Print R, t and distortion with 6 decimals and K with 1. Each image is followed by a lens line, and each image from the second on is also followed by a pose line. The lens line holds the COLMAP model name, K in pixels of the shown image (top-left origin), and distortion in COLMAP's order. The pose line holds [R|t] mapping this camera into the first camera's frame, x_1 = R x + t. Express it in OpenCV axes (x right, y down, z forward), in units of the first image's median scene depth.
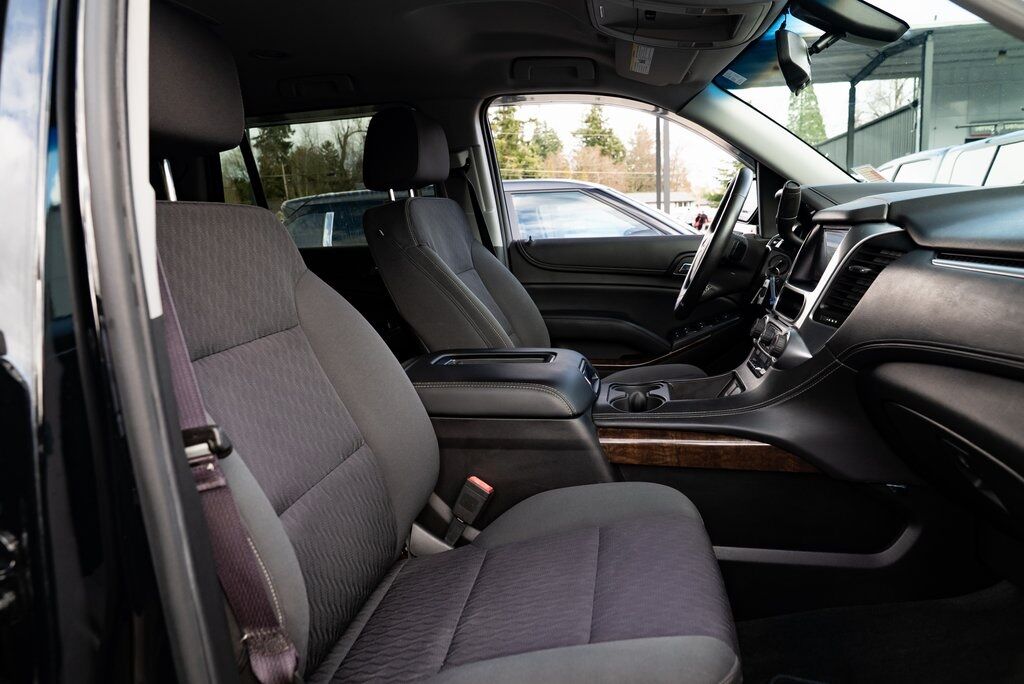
lens RADIAL K [[690.6, 0, 516.2], [0, 690.6, 345.8], [0, 0, 1]] dist [-0.041091, 0.023276]
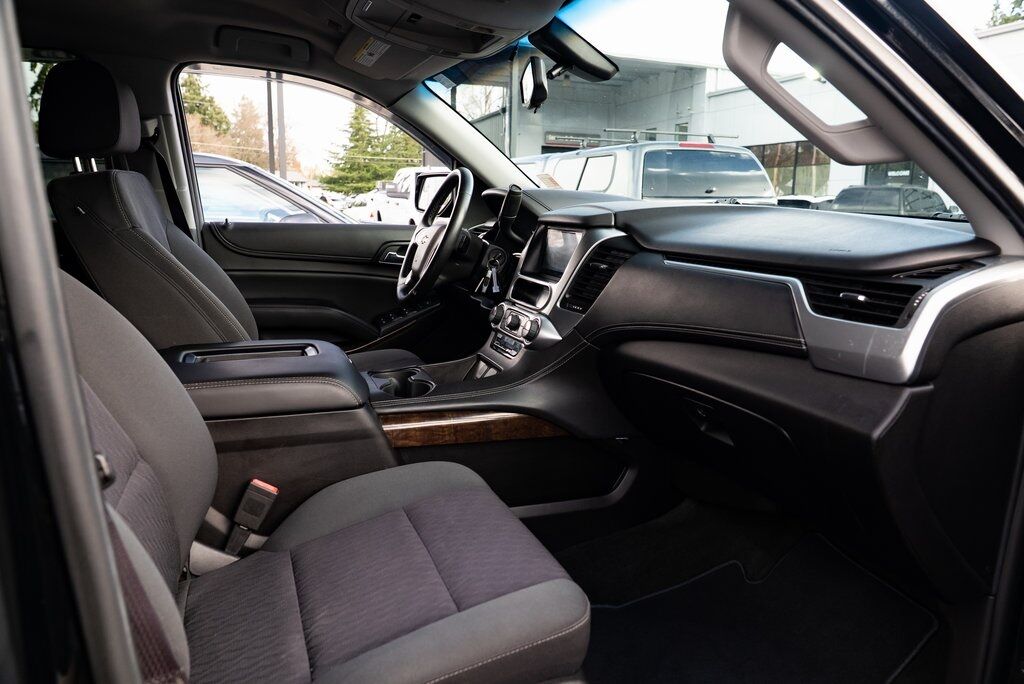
lens RADIAL K [[690.6, 0, 516.2], [0, 690.6, 345.8], [0, 0, 1]] dist [-0.041091, 0.023276]
pose [[0.854813, -0.044666, 0.517010, -0.235767], [0.031666, 0.998922, 0.033944, -0.013351], [-0.517969, -0.012644, 0.855306, 0.016315]]
